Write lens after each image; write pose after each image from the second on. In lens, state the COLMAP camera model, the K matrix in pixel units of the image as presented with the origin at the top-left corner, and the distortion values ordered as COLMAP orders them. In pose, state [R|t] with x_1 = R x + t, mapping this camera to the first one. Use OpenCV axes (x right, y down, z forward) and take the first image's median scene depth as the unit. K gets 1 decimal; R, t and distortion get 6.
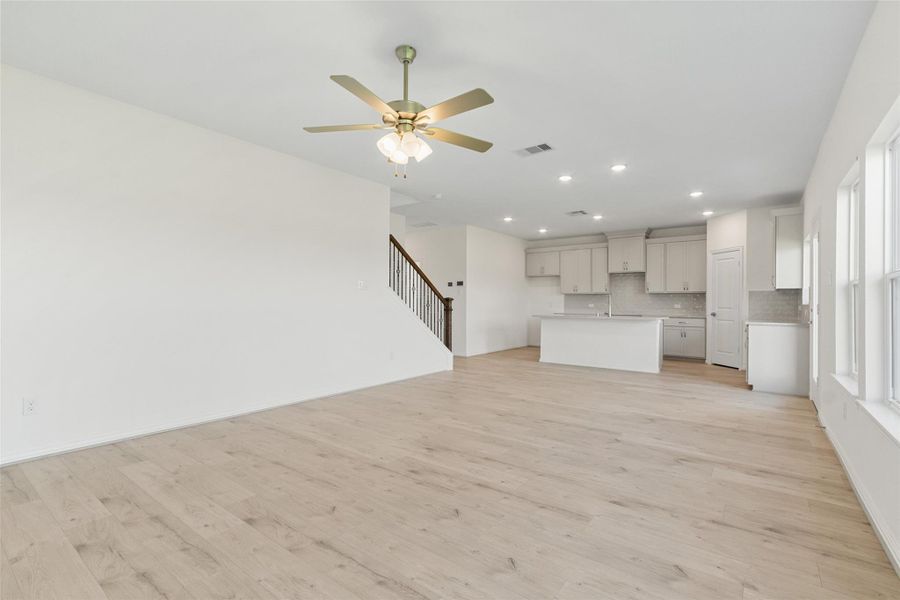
lens RADIAL K [[408.2, 0, 452.4], [0, 408.2, 303.6], [0, 0, 1]] dist [0.002628, -0.002784]
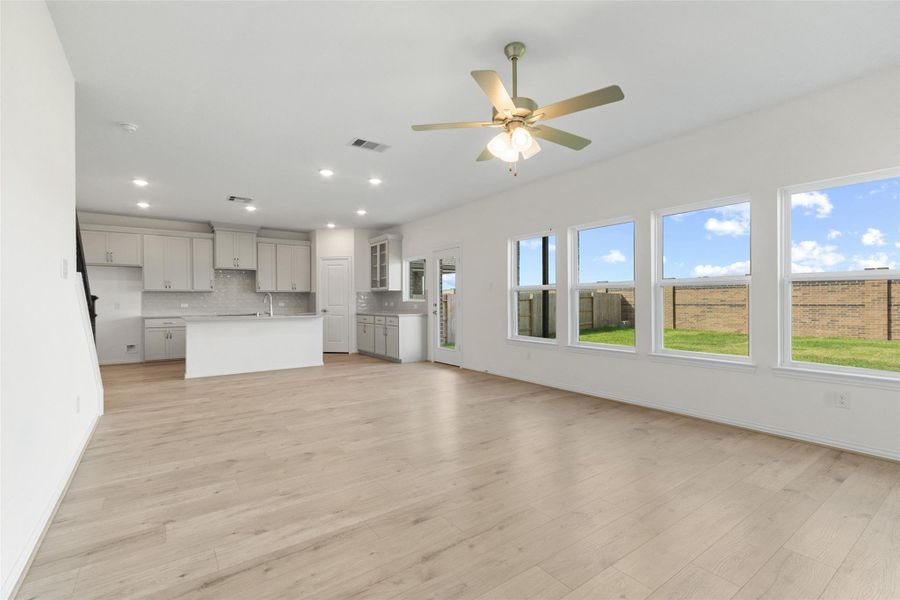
lens RADIAL K [[408.2, 0, 456.7], [0, 408.2, 297.5], [0, 0, 1]] dist [0.002628, -0.002784]
pose [[0.286228, 0.003933, 0.958153, -0.445855], [0.007935, 0.999948, -0.006475, -0.001929], [-0.958129, 0.009457, 0.286182, 0.338630]]
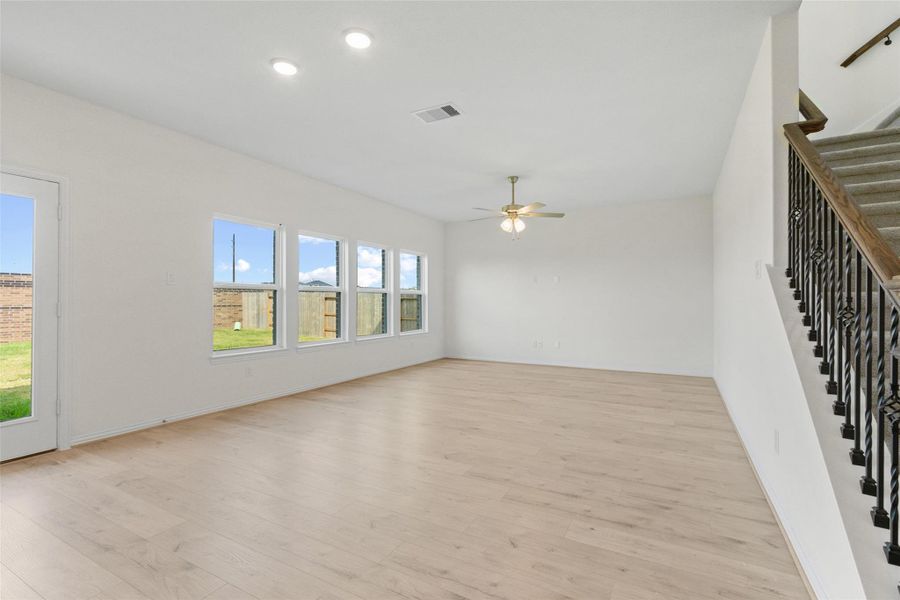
lens RADIAL K [[408.2, 0, 451.4], [0, 408.2, 300.2], [0, 0, 1]] dist [0.002628, -0.002784]
pose [[-0.990393, -0.002991, -0.138249, 0.180877], [-0.002851, 0.999995, -0.001210, -0.003388], [0.138252, -0.000804, -0.990397, 1.168492]]
